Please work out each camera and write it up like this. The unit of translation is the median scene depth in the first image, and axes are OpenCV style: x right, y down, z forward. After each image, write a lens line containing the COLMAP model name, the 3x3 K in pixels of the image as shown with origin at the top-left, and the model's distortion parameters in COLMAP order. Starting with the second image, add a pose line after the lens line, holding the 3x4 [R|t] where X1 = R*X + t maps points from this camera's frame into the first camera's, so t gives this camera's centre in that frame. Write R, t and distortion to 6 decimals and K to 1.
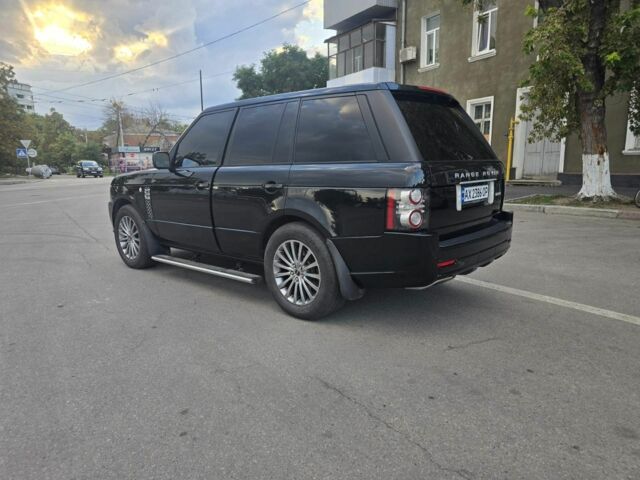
lens RADIAL K [[432.1, 0, 320.0], [0, 432.1, 240.0], [0, 0, 1]] dist [-0.002435, -0.001277]
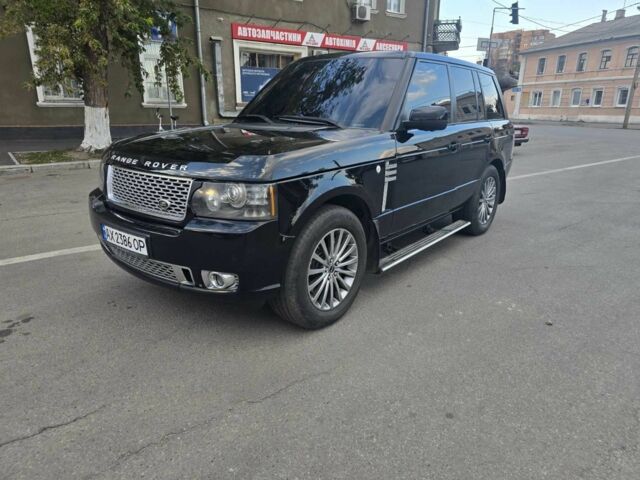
lens RADIAL K [[432.1, 0, 320.0], [0, 432.1, 240.0], [0, 0, 1]] dist [-0.002435, -0.001277]
pose [[-0.027984, -0.277012, 0.960459, -0.359648], [0.167857, 0.945889, 0.277700, -0.072044], [-0.985414, 0.168991, 0.020029, 0.384439]]
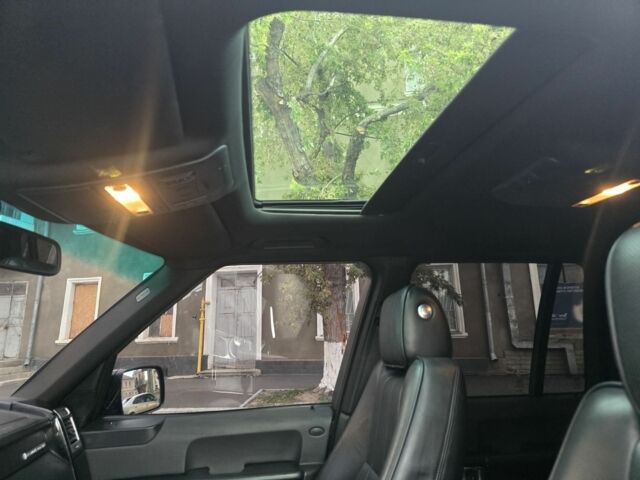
lens RADIAL K [[432.1, 0, 320.0], [0, 432.1, 240.0], [0, 0, 1]] dist [-0.002435, -0.001277]
pose [[0.650611, 0.168620, 0.740454, -0.080723], [0.142376, 0.930664, -0.337036, -0.072392], [-0.745945, 0.324703, 0.581493, 0.319222]]
